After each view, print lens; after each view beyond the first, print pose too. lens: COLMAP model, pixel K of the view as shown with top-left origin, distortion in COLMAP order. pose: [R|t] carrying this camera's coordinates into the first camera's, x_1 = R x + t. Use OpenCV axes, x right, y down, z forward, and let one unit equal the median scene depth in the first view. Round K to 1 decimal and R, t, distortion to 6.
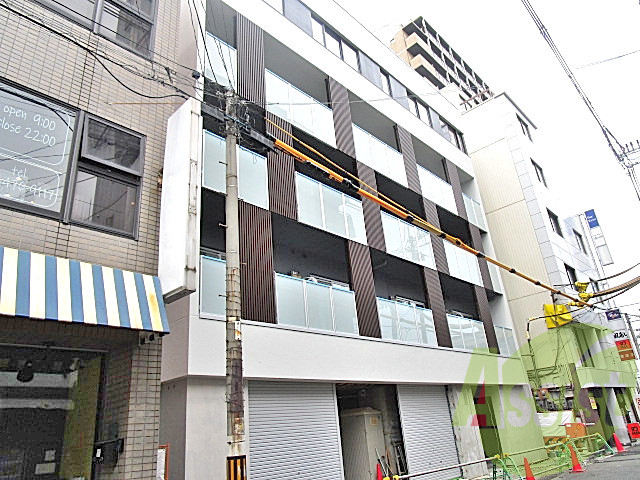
lens RADIAL K [[466.3, 0, 320.0], [0, 466.3, 240.0], [0, 0, 1]] dist [-0.010572, -0.002015]
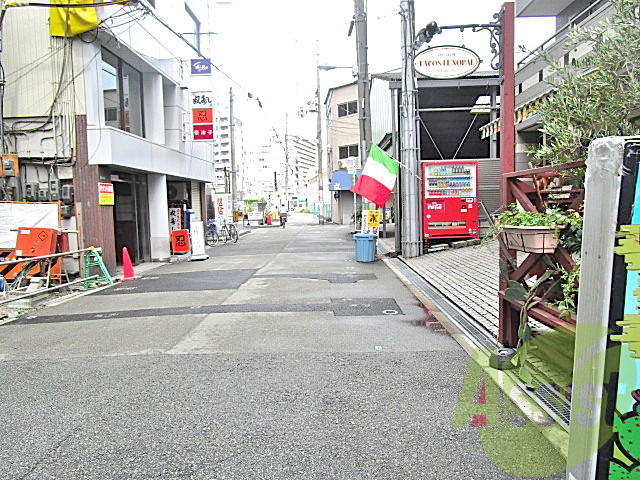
lens RADIAL K [[466.3, 0, 320.0], [0, 466.3, 240.0], [0, 0, 1]] dist [-0.010572, -0.002015]
pose [[0.746340, 0.028035, 0.664974, 0.396280], [-0.302747, 0.904066, 0.301676, 0.155479], [-0.592723, -0.426472, 0.683228, 0.441685]]
